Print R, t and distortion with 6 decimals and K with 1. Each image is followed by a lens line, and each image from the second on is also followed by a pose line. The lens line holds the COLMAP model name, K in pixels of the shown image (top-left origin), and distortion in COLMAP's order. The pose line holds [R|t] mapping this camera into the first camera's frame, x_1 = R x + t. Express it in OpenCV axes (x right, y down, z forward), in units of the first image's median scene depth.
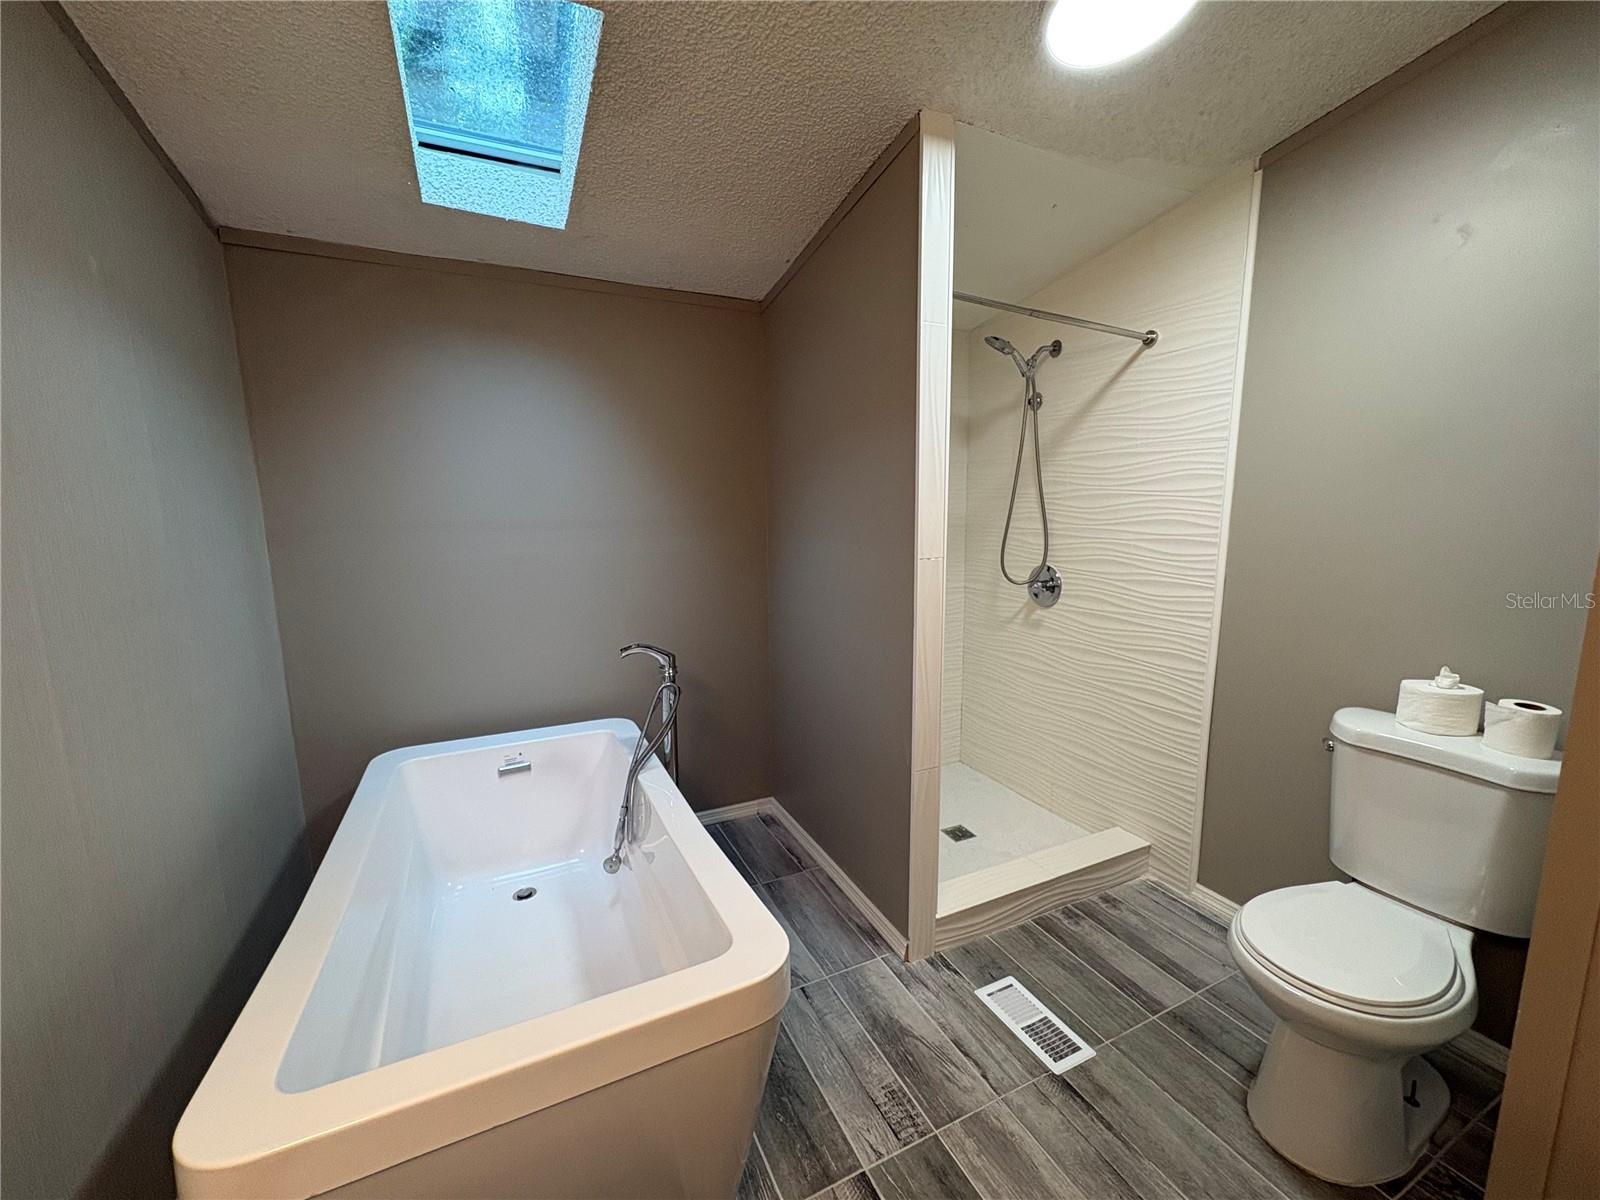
lens RADIAL K [[638.5, 0, 802.8], [0, 638.5, 602.3], [0, 0, 1]] dist [-0.002289, -0.000453]
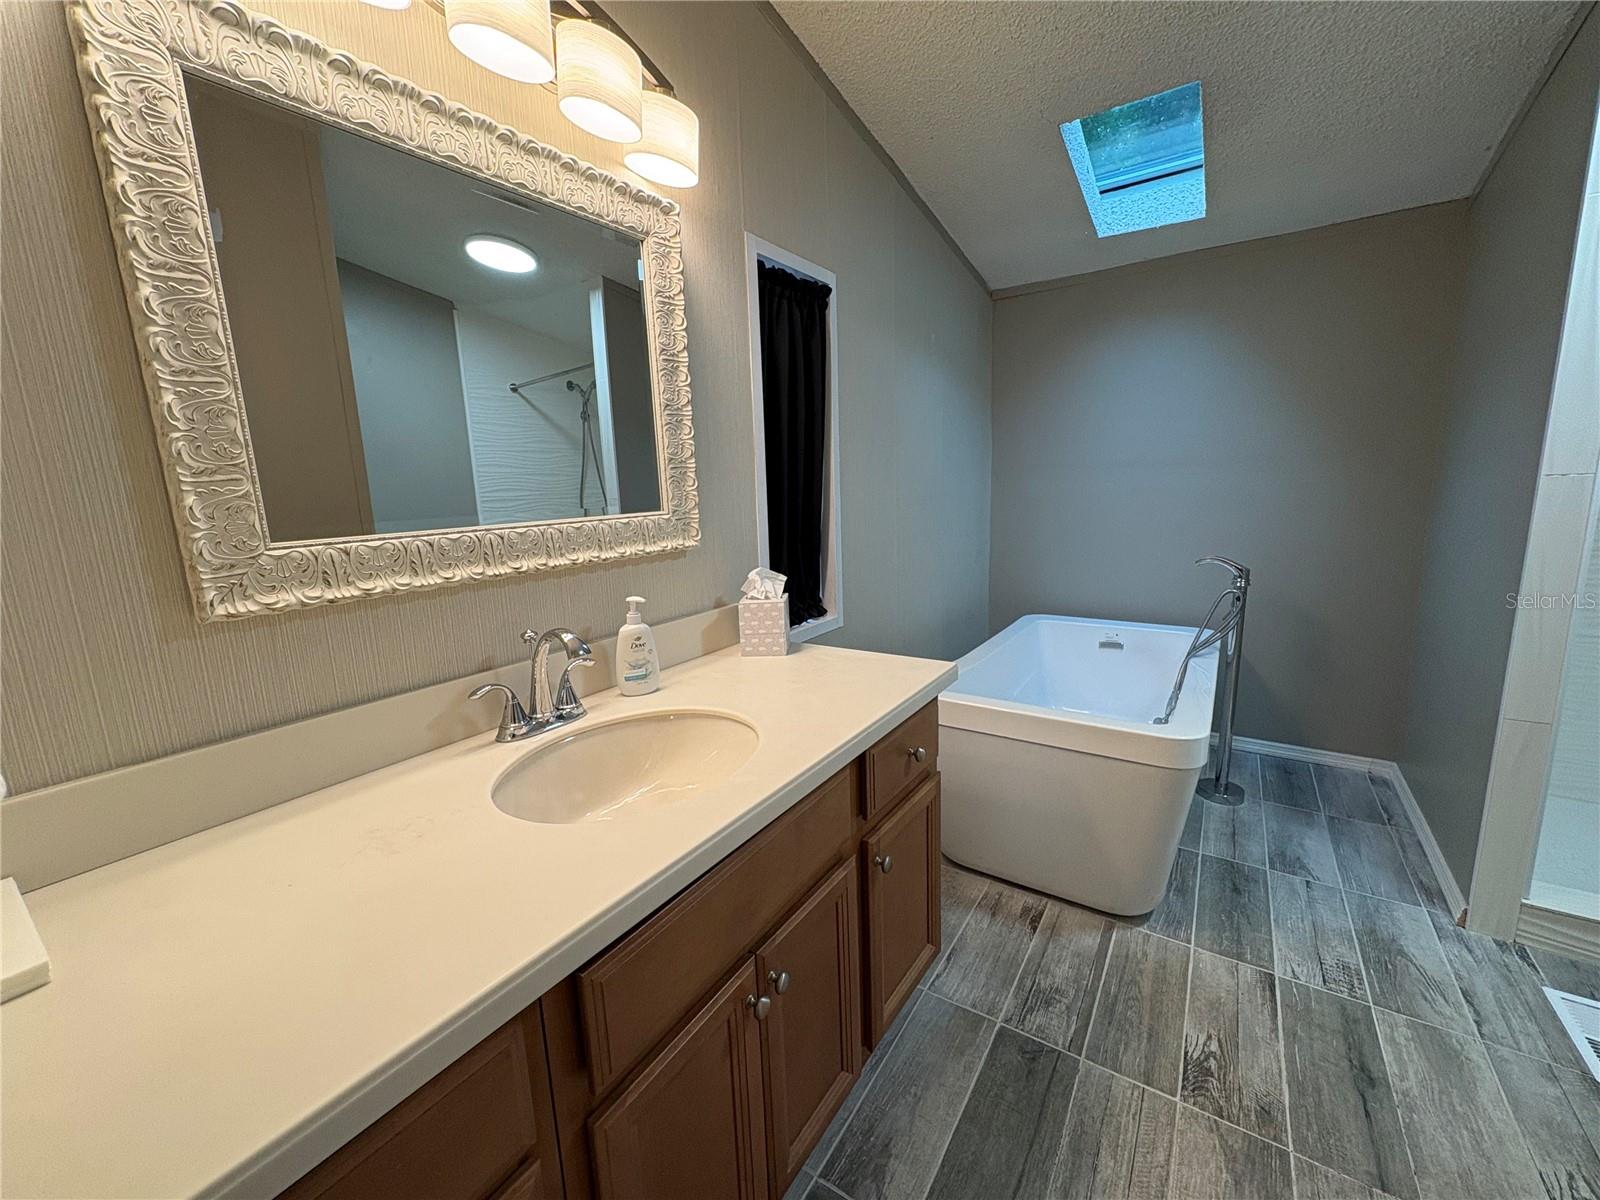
lens RADIAL K [[638.5, 0, 799.6], [0, 638.5, 602.4], [0, 0, 1]] dist [-0.002289, -0.000453]
pose [[0.502200, 0.144781, -0.852545, 0.413924], [-0.105667, 0.988771, 0.105671, 0.116500], [0.858271, 0.037018, 0.511859, -0.302277]]
